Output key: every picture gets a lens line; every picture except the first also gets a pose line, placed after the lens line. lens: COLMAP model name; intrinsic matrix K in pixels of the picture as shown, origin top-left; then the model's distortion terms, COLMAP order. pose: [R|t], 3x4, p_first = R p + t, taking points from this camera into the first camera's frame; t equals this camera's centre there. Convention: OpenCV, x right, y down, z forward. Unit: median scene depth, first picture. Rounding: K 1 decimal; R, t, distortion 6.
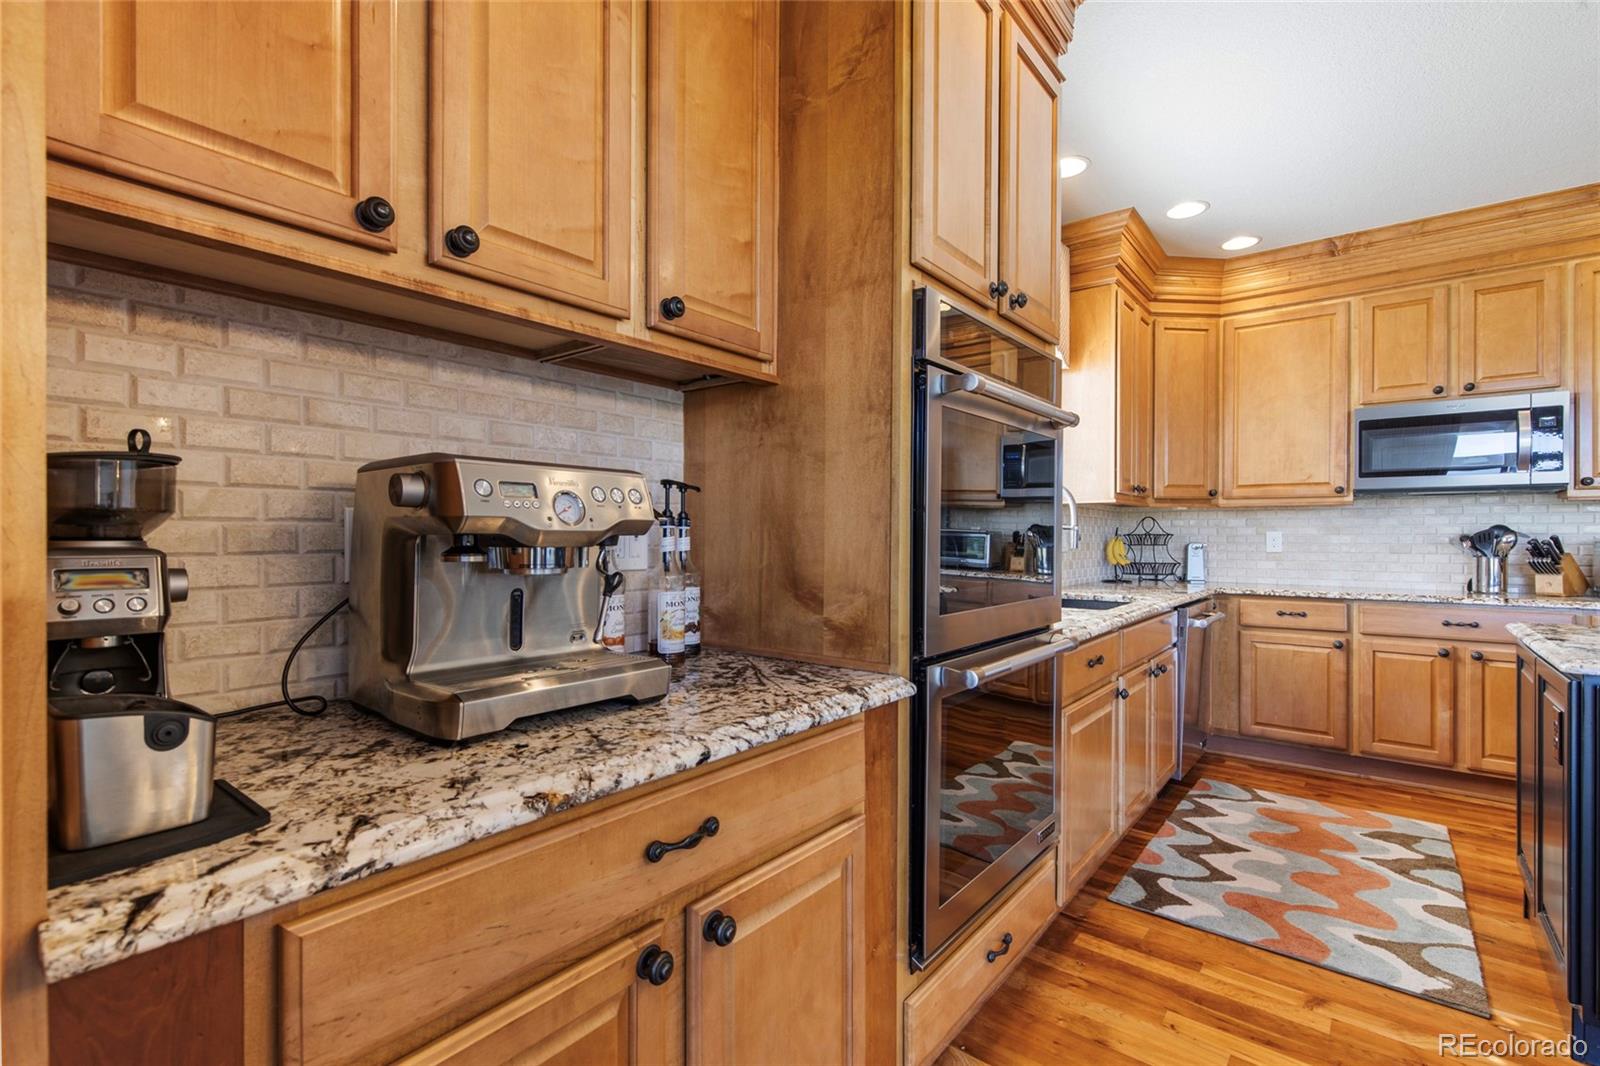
lens RADIAL K [[733.5, 0, 797.8], [0, 733.5, 531.6], [0, 0, 1]] dist [0.003696, -0.001284]
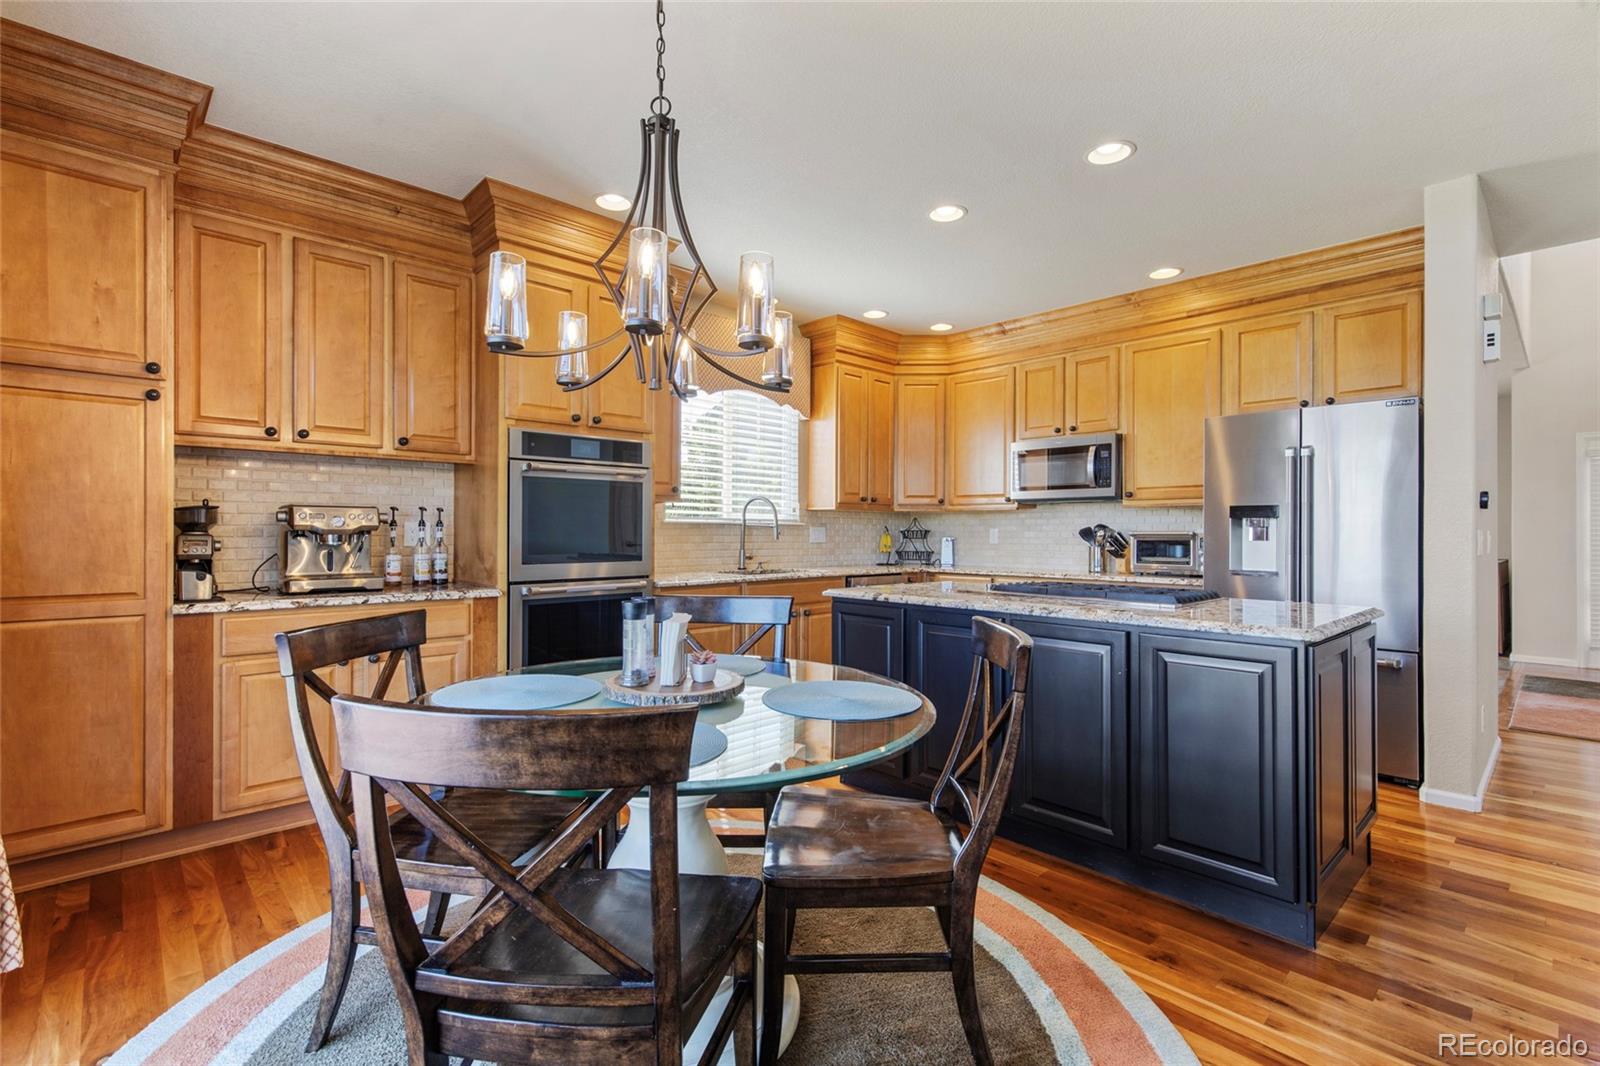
lens RADIAL K [[733.5, 0, 797.7], [0, 733.5, 524.2], [0, 0, 1]] dist [0.003696, -0.001284]
pose [[0.990344, -0.001233, -0.138626, 0.821231], [0.000340, 0.999979, -0.006466, -0.000099], [0.138631, 0.006356, 0.990324, -0.712271]]
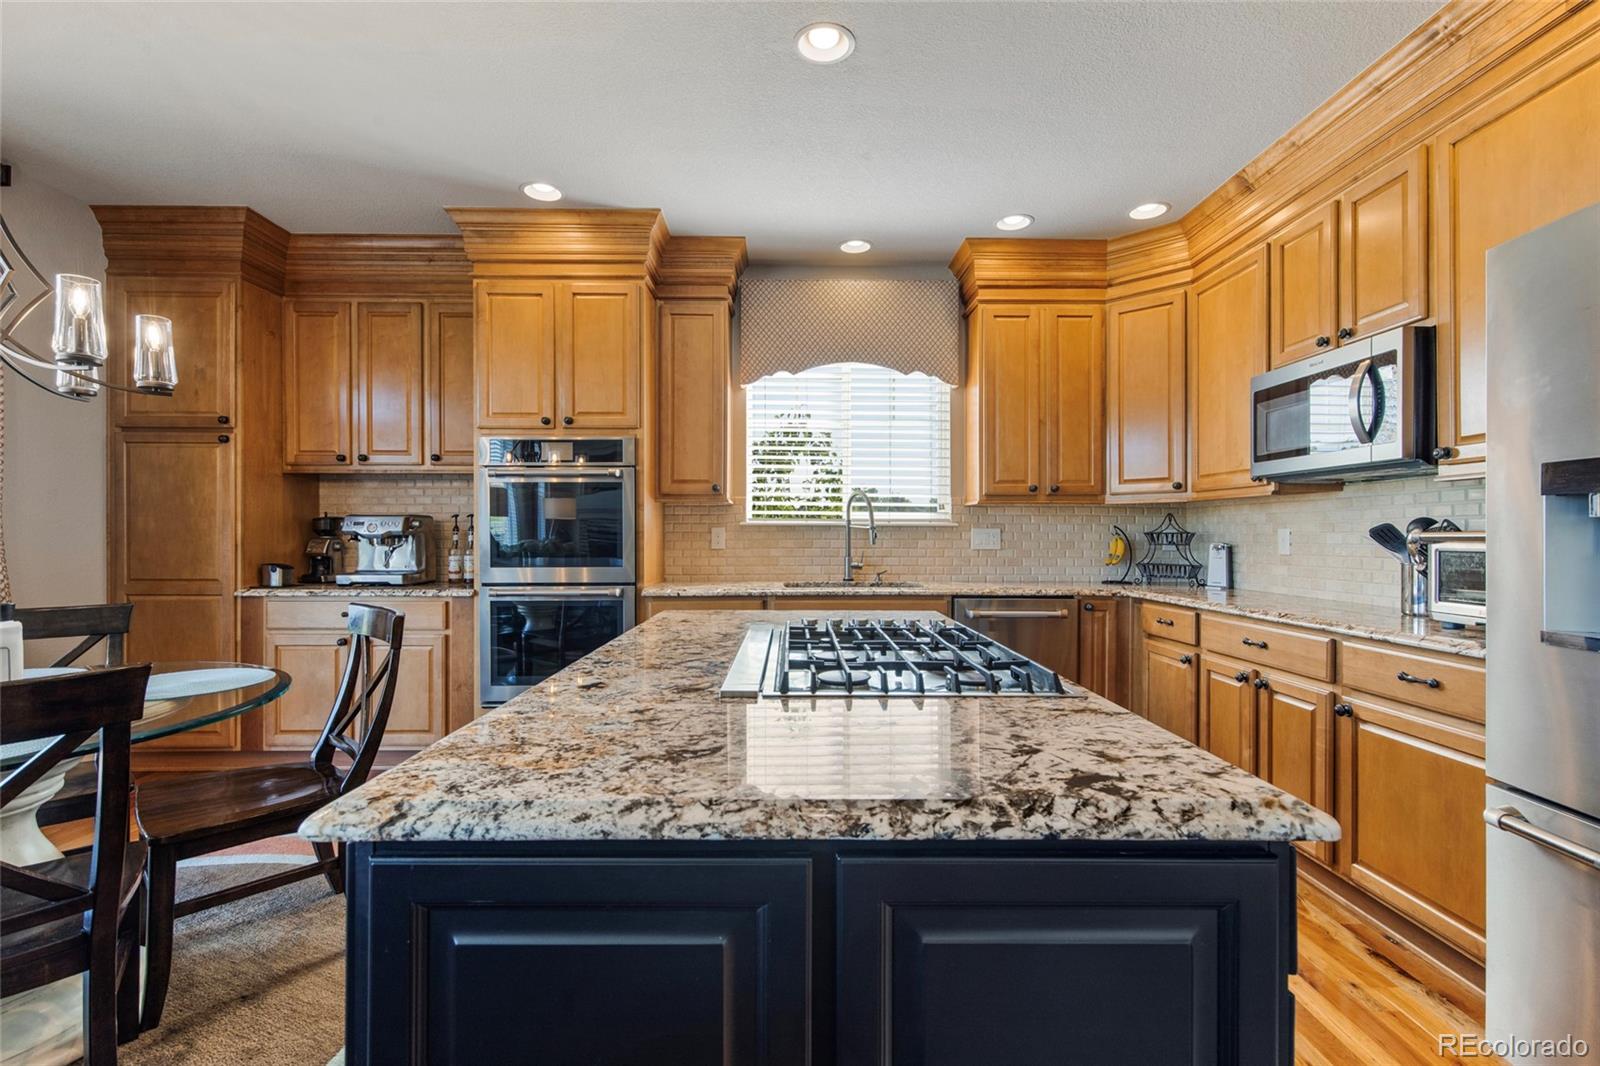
lens RADIAL K [[733.5, 0, 797.9], [0, 733.5, 529.8], [0, 0, 1]] dist [0.003696, -0.001284]
pose [[0.632093, -0.007880, -0.774853, 1.616537], [0.005290, 0.999969, -0.005854, 0.005027], [0.774875, -0.000398, 0.632115, 0.141109]]
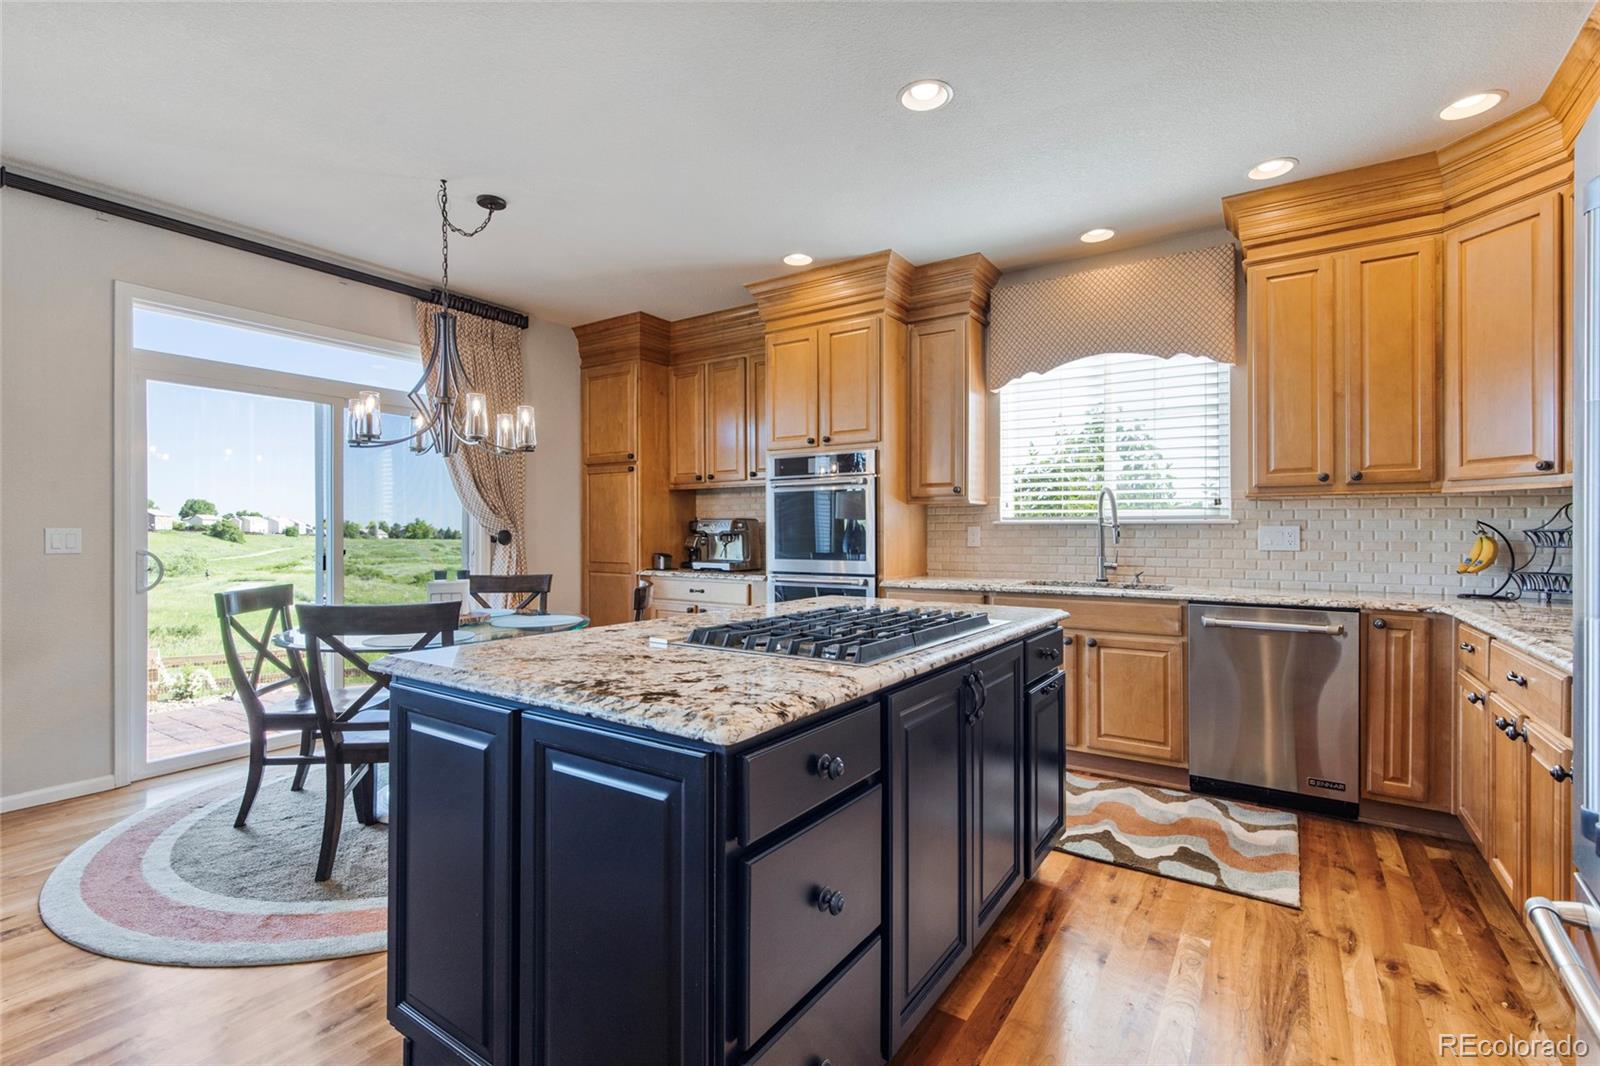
lens RADIAL K [[733.5, 0, 784.9], [0, 733.5, 529.3], [0, 0, 1]] dist [0.003696, -0.001284]
pose [[0.060925, -0.010362, -0.998089, 1.958650], [0.002945, 0.999944, -0.010201, 0.012334], [0.998138, -0.002318, 0.060953, 0.498462]]
